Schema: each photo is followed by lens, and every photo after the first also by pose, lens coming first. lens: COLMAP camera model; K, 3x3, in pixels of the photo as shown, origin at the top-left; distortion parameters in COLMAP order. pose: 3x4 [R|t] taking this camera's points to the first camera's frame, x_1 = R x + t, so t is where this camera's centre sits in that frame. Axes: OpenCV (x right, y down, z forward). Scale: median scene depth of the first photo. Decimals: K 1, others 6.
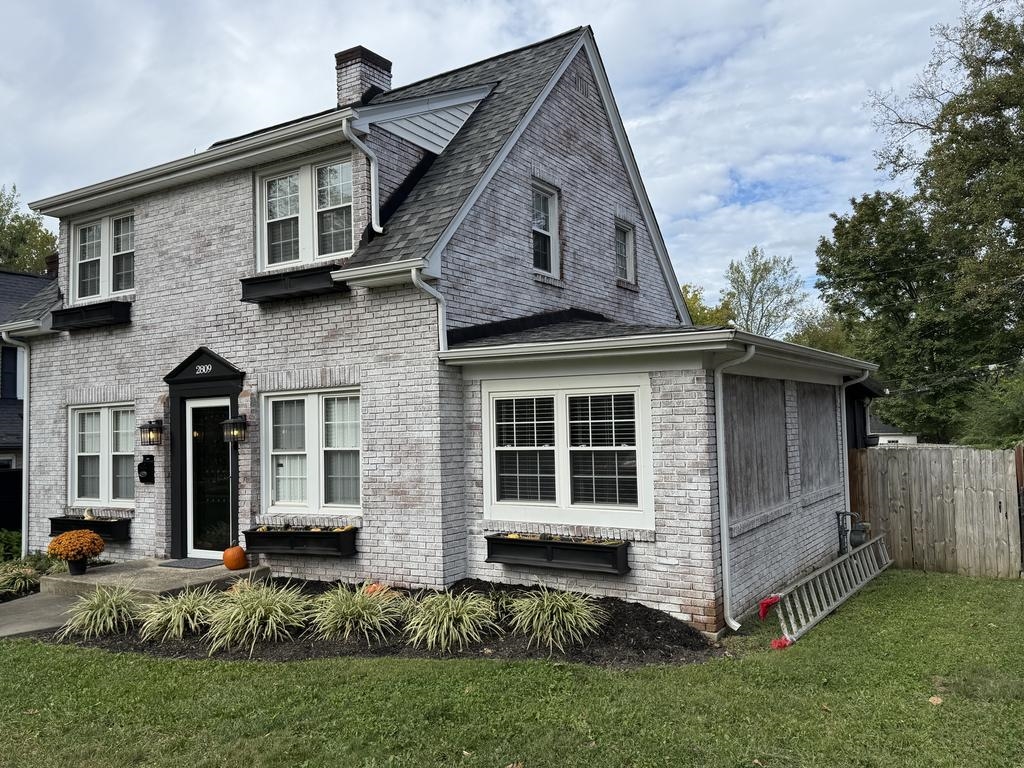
lens RADIAL K [[828.7, 0, 503.4], [0, 828.7, 390.7], [0, 0, 1]] dist [0.124950, -0.044521]
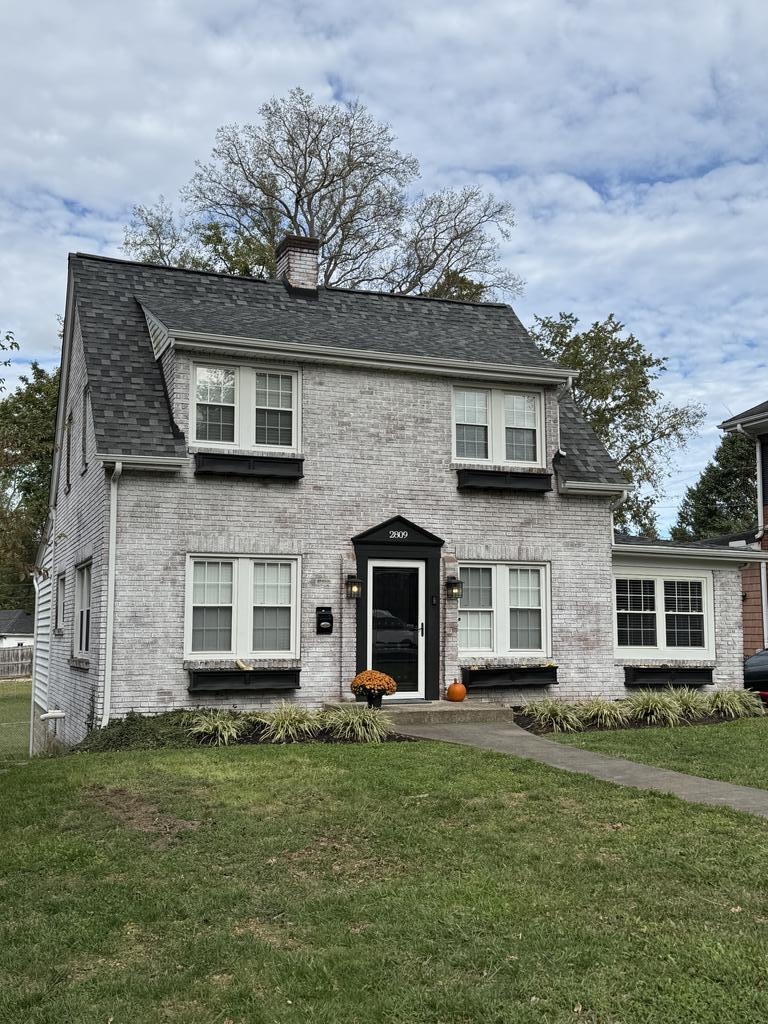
lens RADIAL K [[1146.1, 0, 380.3], [0, 1146.1, 517.8], [0, 0, 1]] dist [0.196580, 0.000000]
pose [[0.576342, 0.106836, 0.810195, -1.777190], [-0.055990, 0.994250, -0.091278, 0.104505], [-0.815288, 0.007244, 0.579010, 0.114454]]
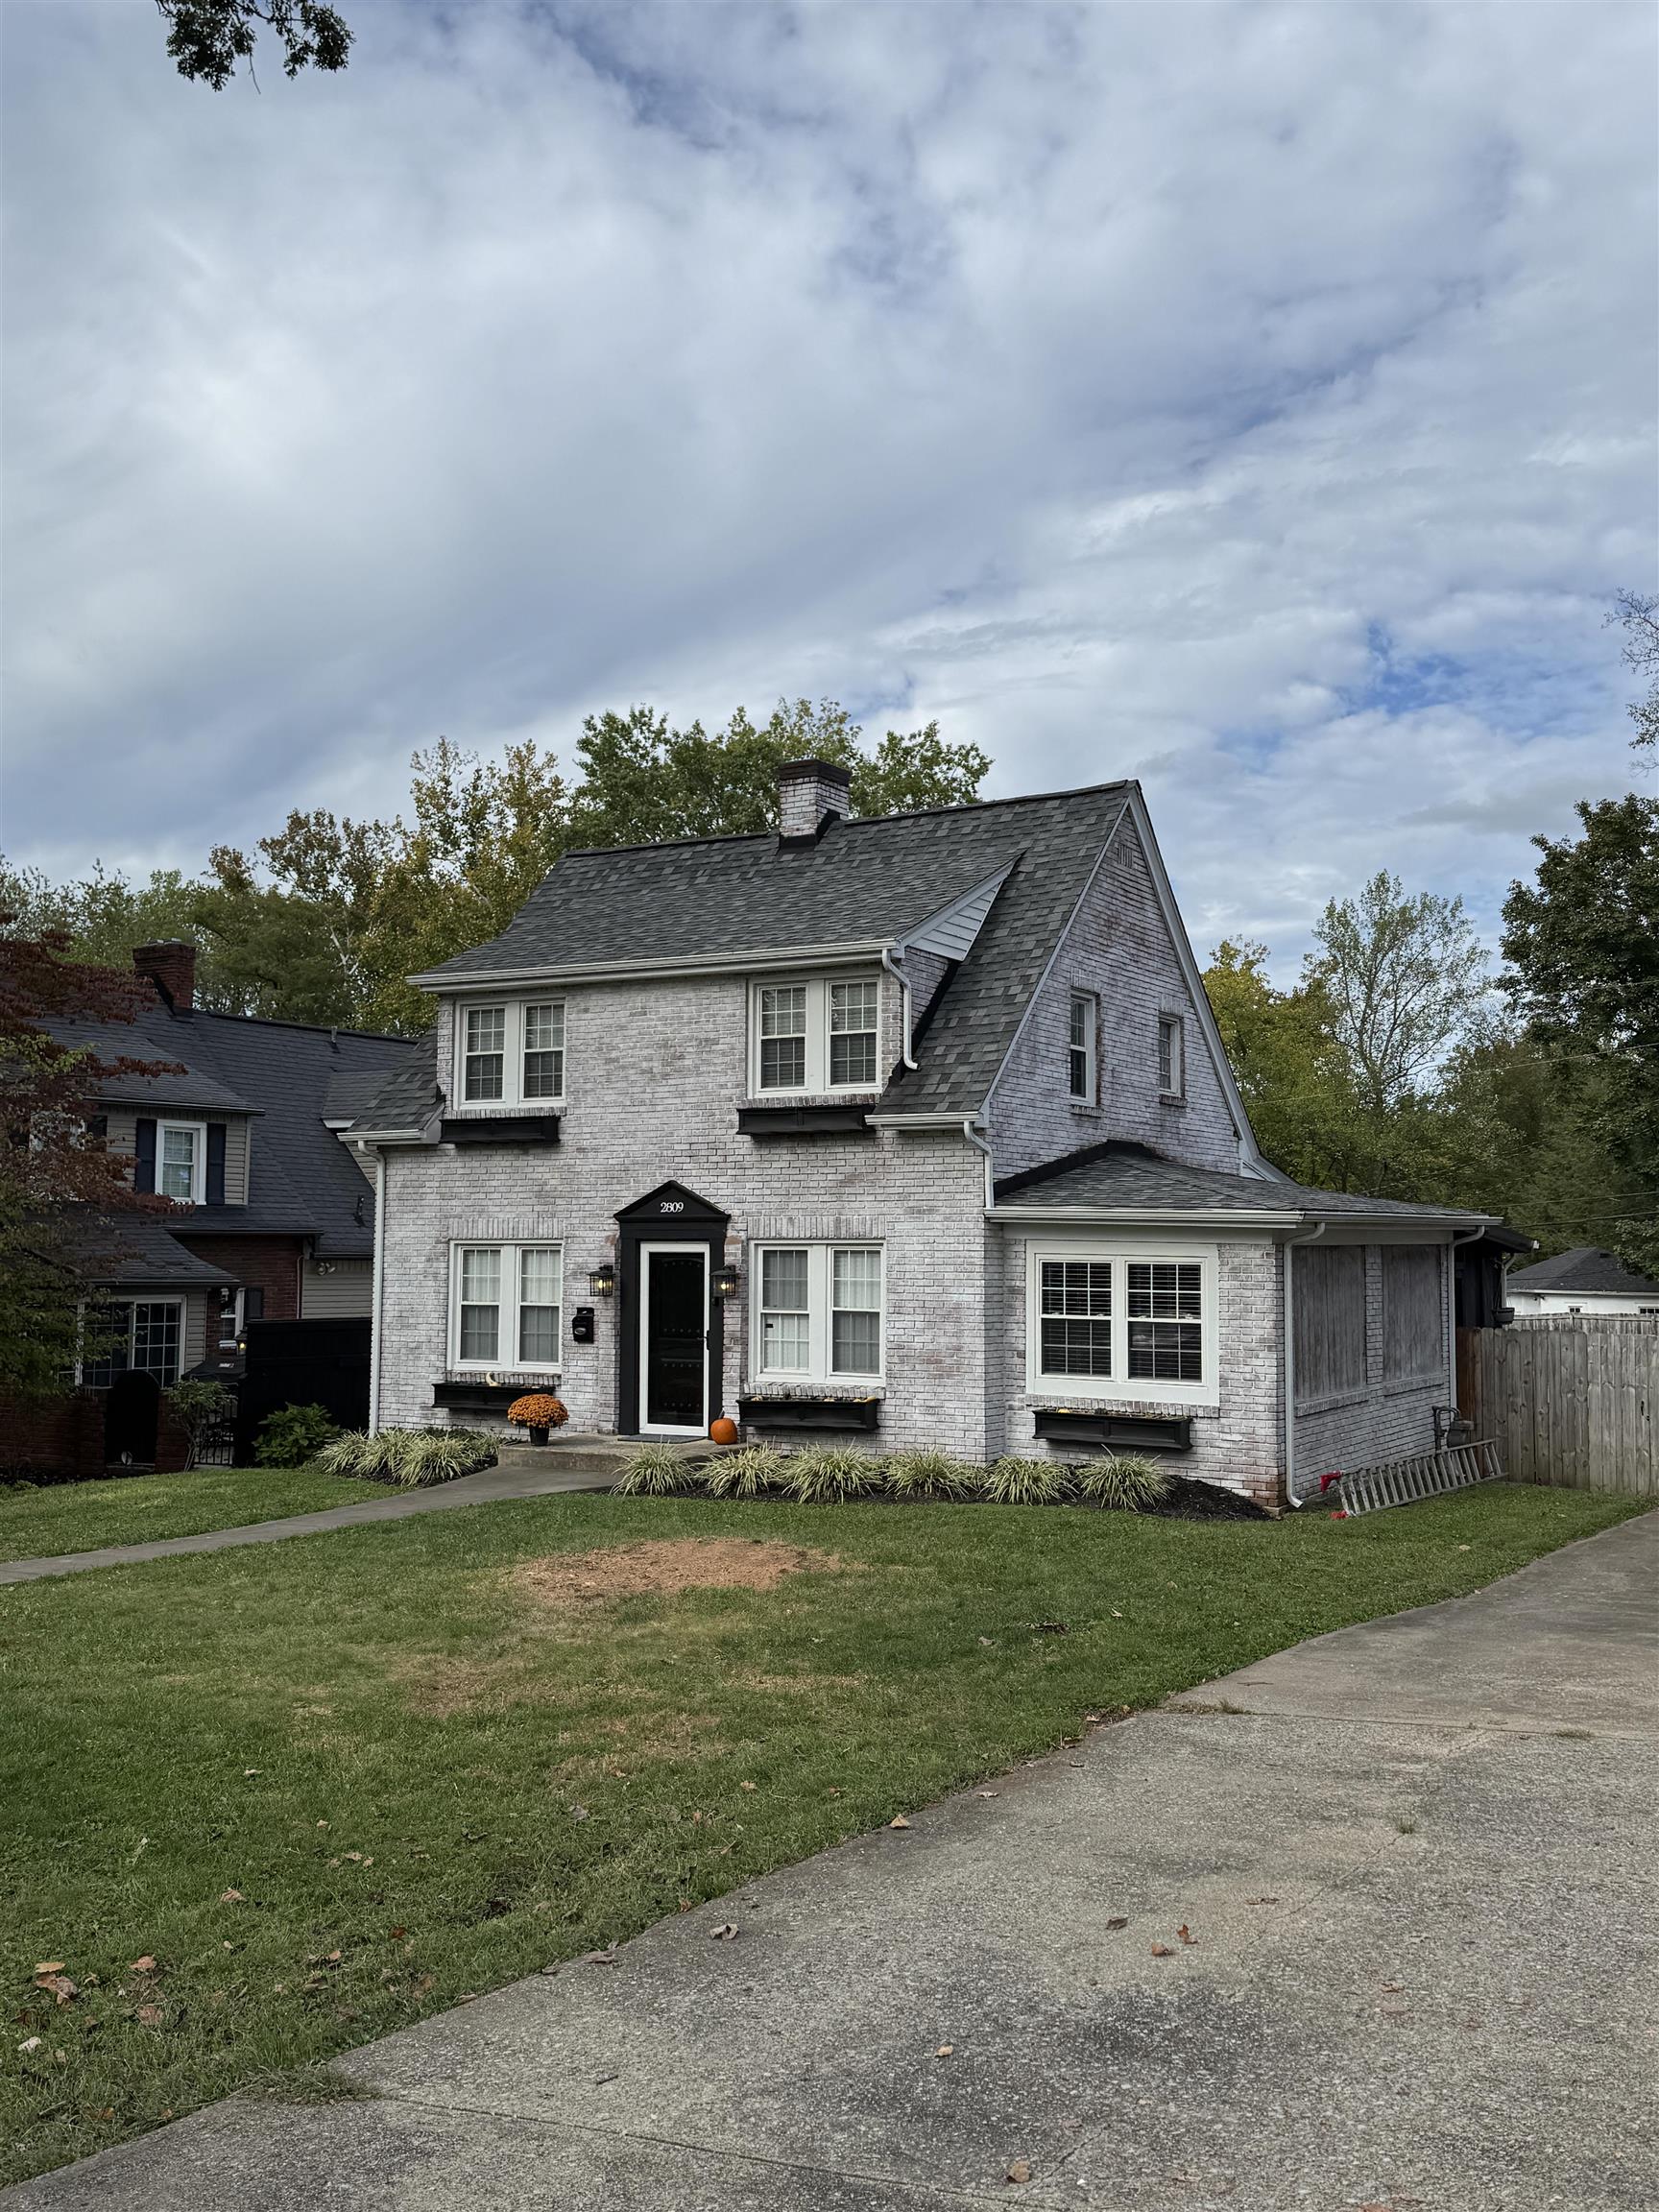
lens RADIAL K [[2129.4, 0, 831.7], [0, 2129.4, 1138.4], [0, 0, 1]] dist [0.303106, 0.000000]
pose [[0.999038, 0.031420, 0.030578, -0.284409], [-0.031334, 0.999504, -0.003295, -0.098656], [-0.030666, 0.002334, 0.999527, -1.203378]]
